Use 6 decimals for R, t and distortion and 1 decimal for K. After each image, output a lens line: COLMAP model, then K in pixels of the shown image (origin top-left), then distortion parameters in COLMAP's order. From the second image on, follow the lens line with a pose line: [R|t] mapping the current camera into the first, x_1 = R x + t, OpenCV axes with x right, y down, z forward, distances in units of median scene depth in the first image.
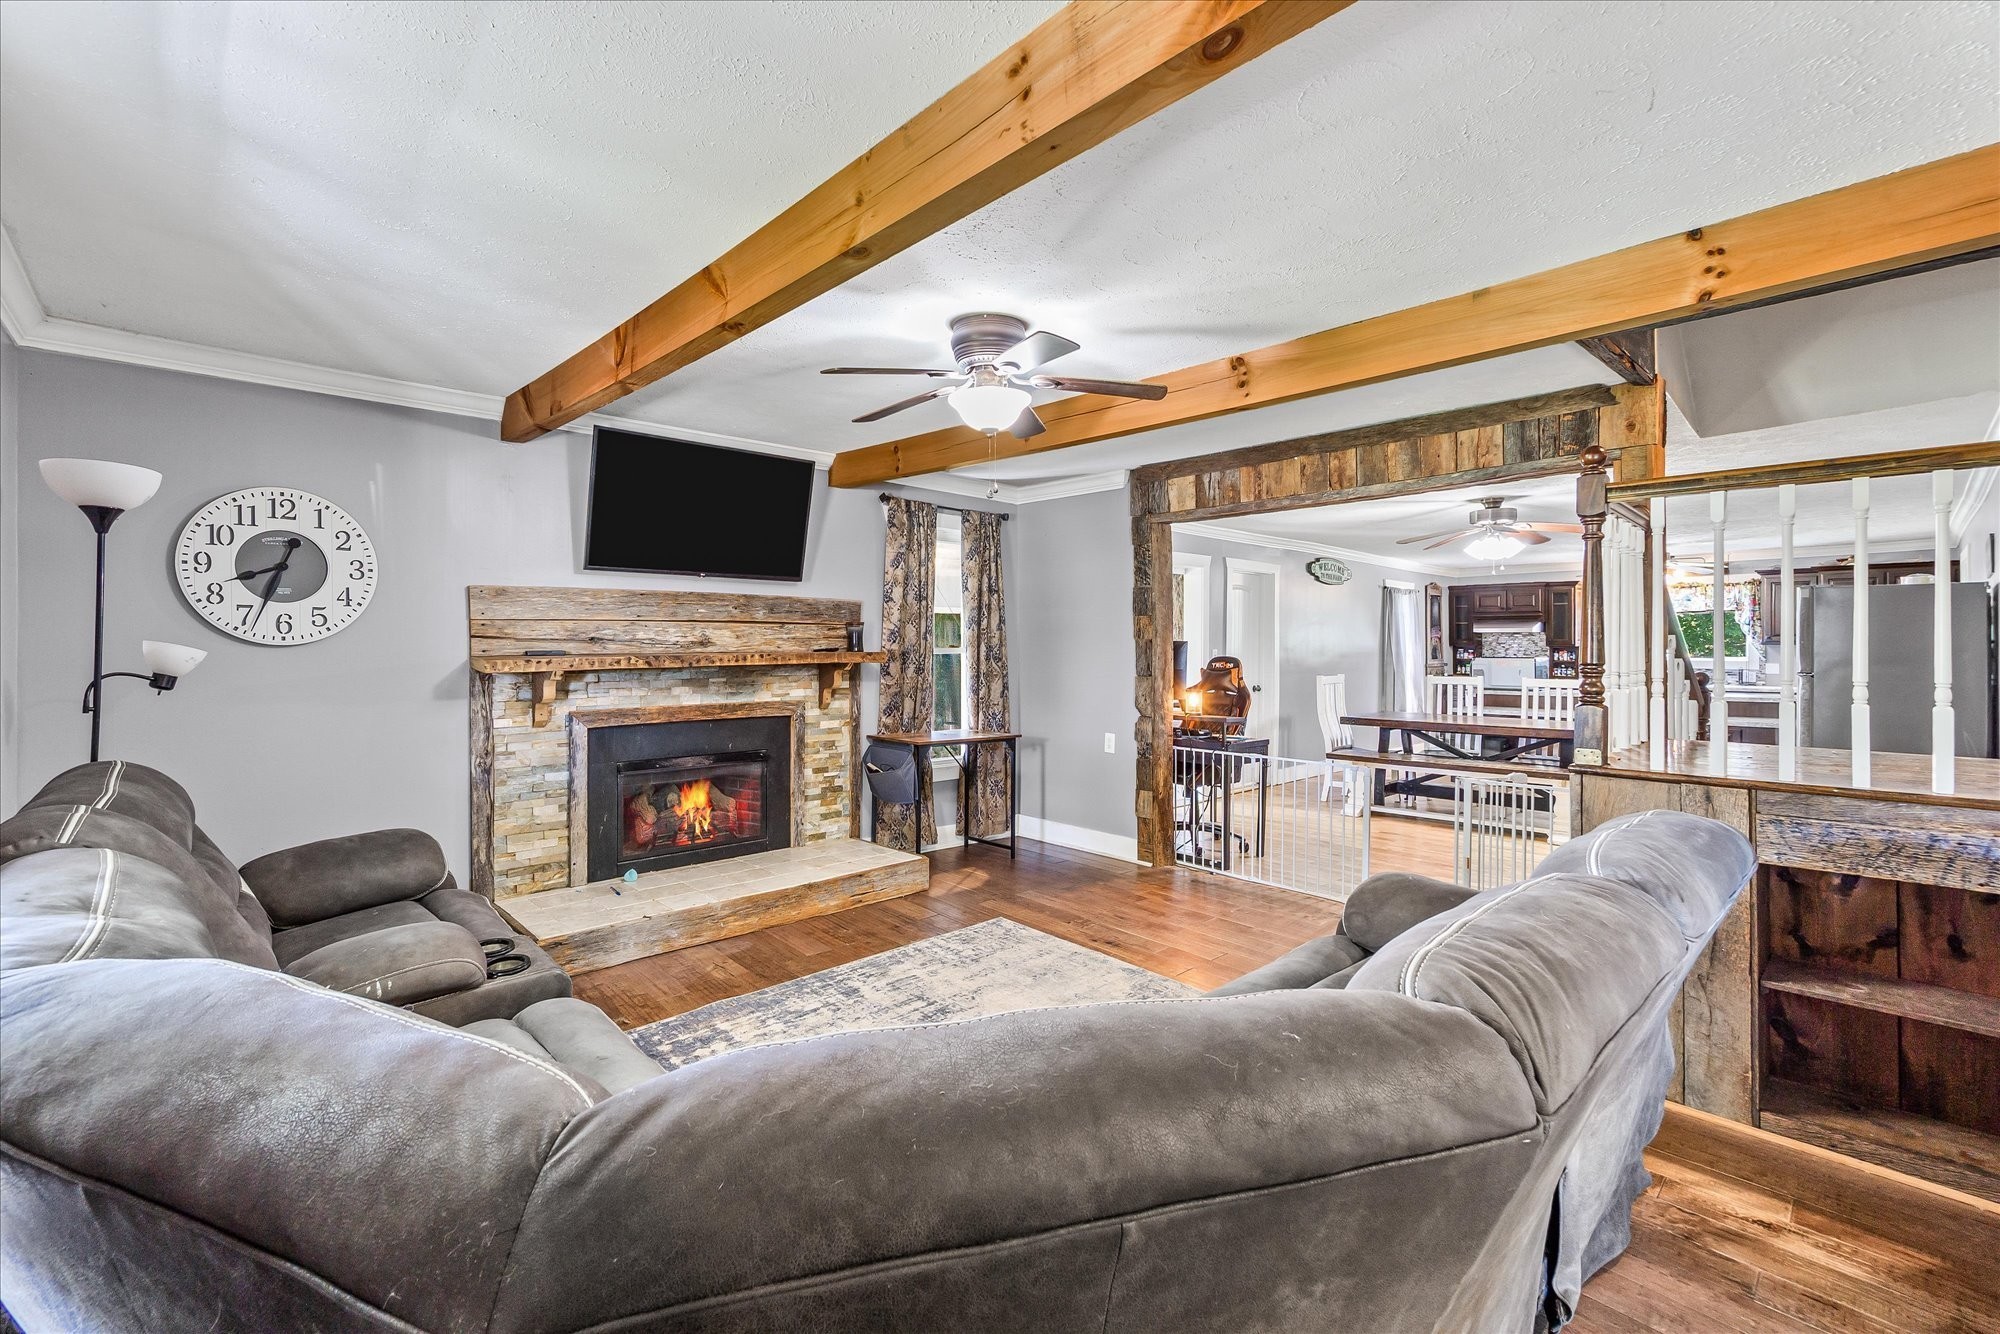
lens RADIAL K [[861.6, 0, 1004.7], [0, 861.6, 656.9], [0, 0, 1]] dist [-0.021825, 0.001031]
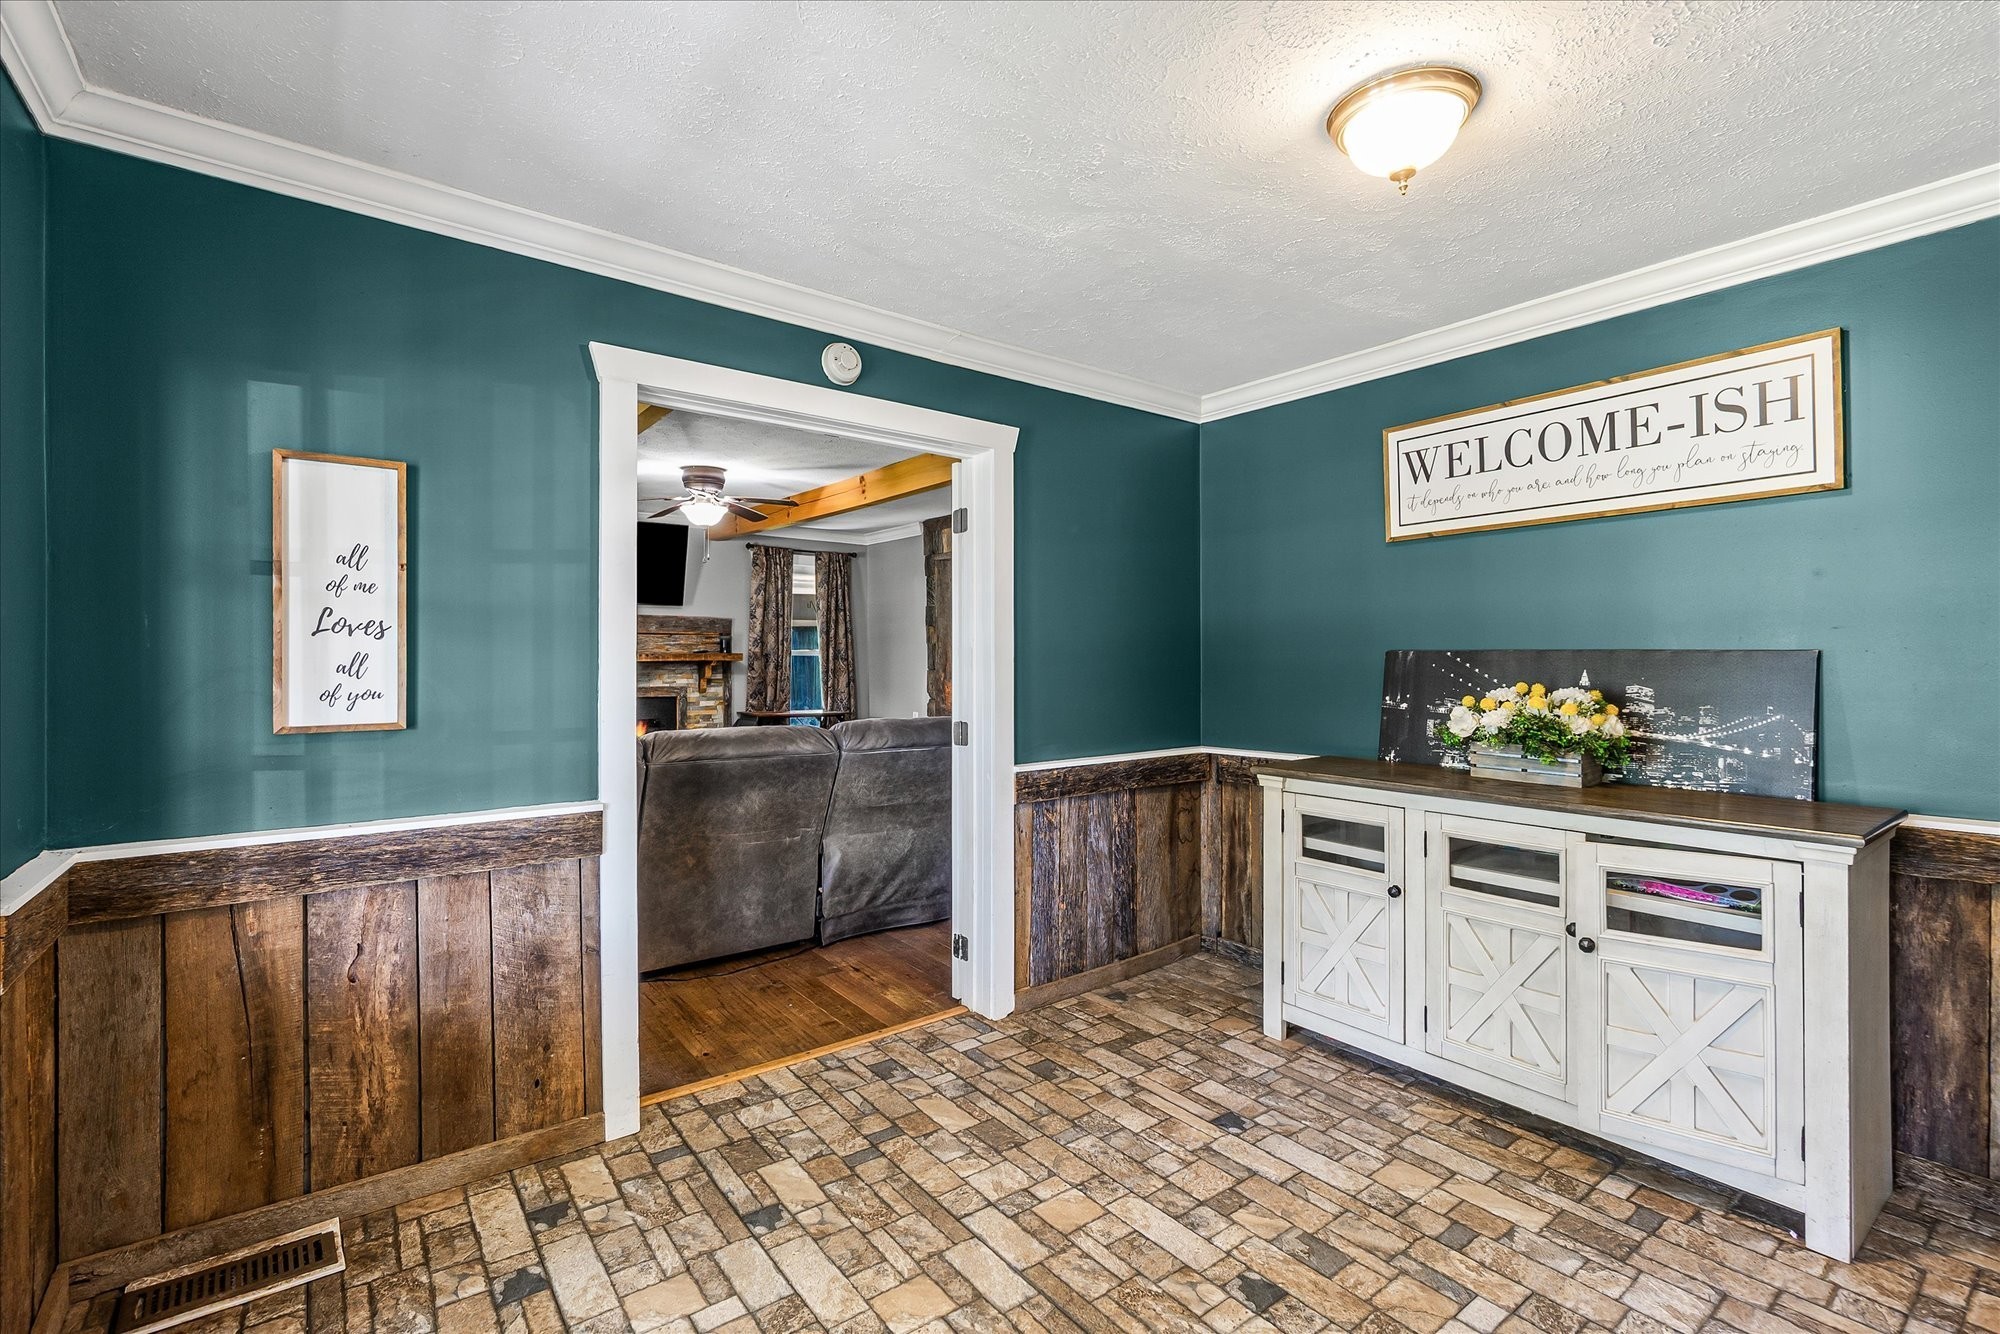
lens RADIAL K [[861.6, 0, 993.8], [0, 861.6, 657.7], [0, 0, 1]] dist [-0.021825, 0.001031]
pose [[0.995106, -0.003541, -0.098746, 0.403068], [0.002825, 0.999969, -0.007392, 0.012756], [0.098769, 0.007077, 0.995085, -0.379488]]
